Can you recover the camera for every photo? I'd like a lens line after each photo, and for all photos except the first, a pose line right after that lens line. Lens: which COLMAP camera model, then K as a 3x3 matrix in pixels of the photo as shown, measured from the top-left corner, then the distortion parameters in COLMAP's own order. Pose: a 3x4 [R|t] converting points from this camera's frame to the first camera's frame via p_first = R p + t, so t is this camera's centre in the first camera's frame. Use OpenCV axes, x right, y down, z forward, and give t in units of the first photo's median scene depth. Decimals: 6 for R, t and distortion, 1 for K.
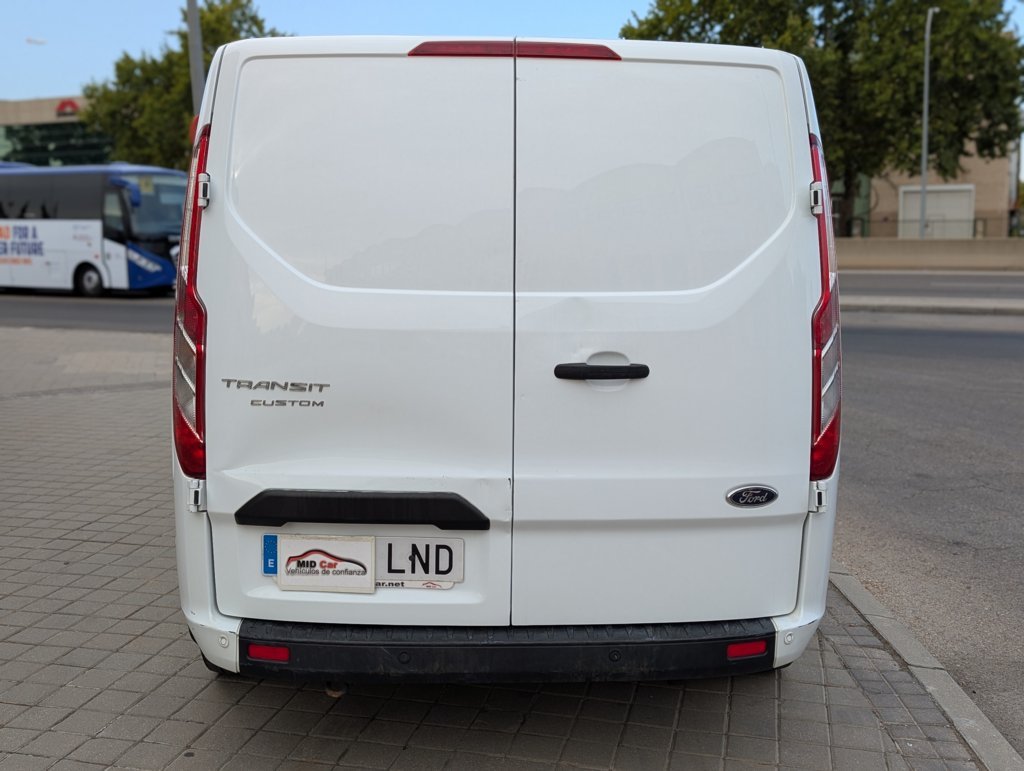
lens RADIAL K [[1117.0, 0, 512.0], [0, 1117.0, 385.5], [0, 0, 1]] dist [0.128302, -0.330623]
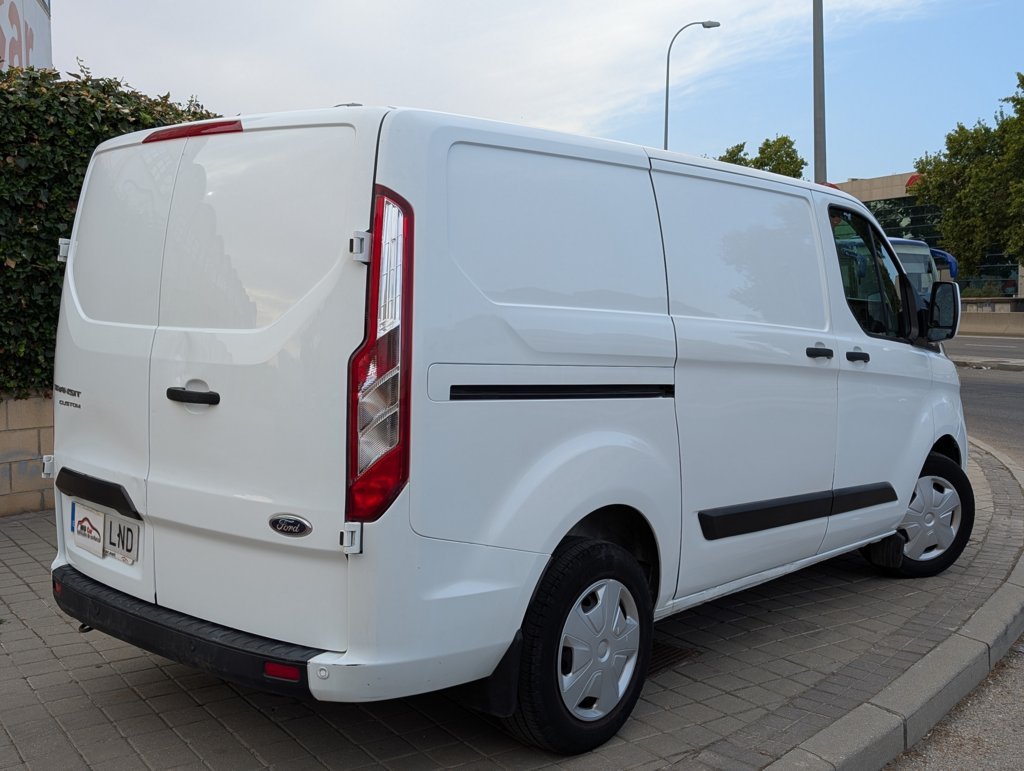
lens RADIAL K [[1117.0, 0, 512.0], [0, 1117.0, 385.5], [0, 0, 1]] dist [0.128302, -0.330623]
pose [[0.726236, 0.061244, -0.684712, 1.085026], [-0.104079, 0.994338, -0.021452, -0.031913], [0.679521, 0.086843, 0.728498, 0.358996]]
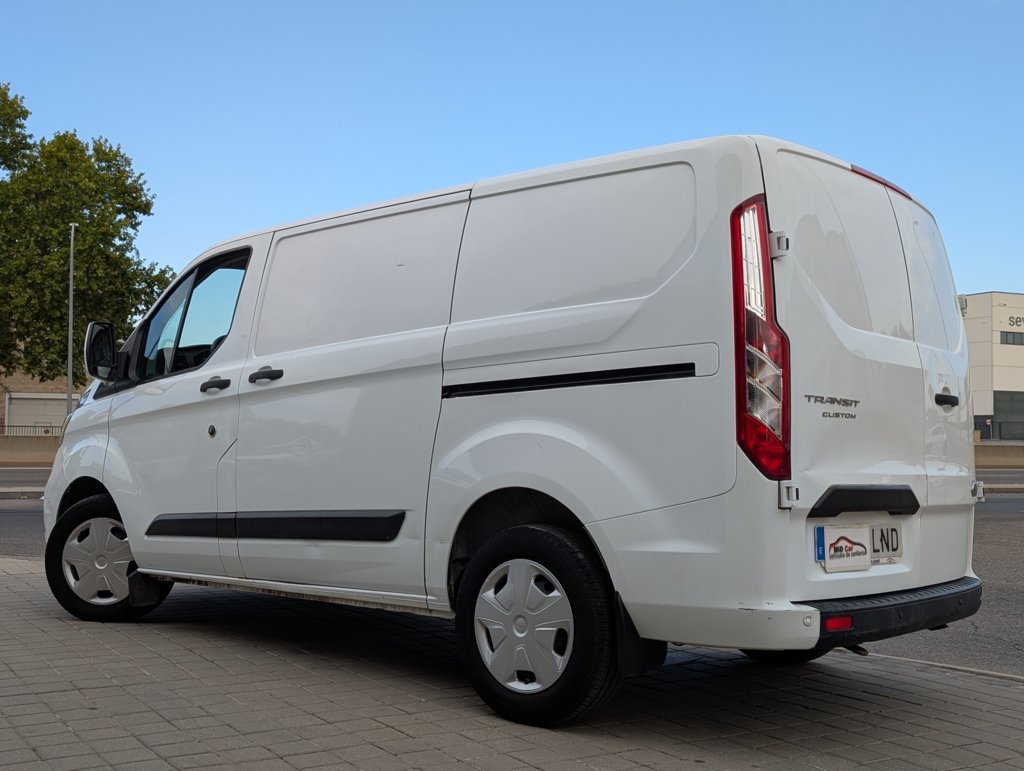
lens RADIAL K [[1117.0, 0, 512.0], [0, 1117.0, 385.5], [0, 0, 1]] dist [0.128302, -0.330623]
pose [[0.688572, 0.054048, 0.723151, -1.333628], [0.084732, 0.984392, -0.154253, 0.142774], [-0.720201, 0.167488, 0.673245, 0.395535]]
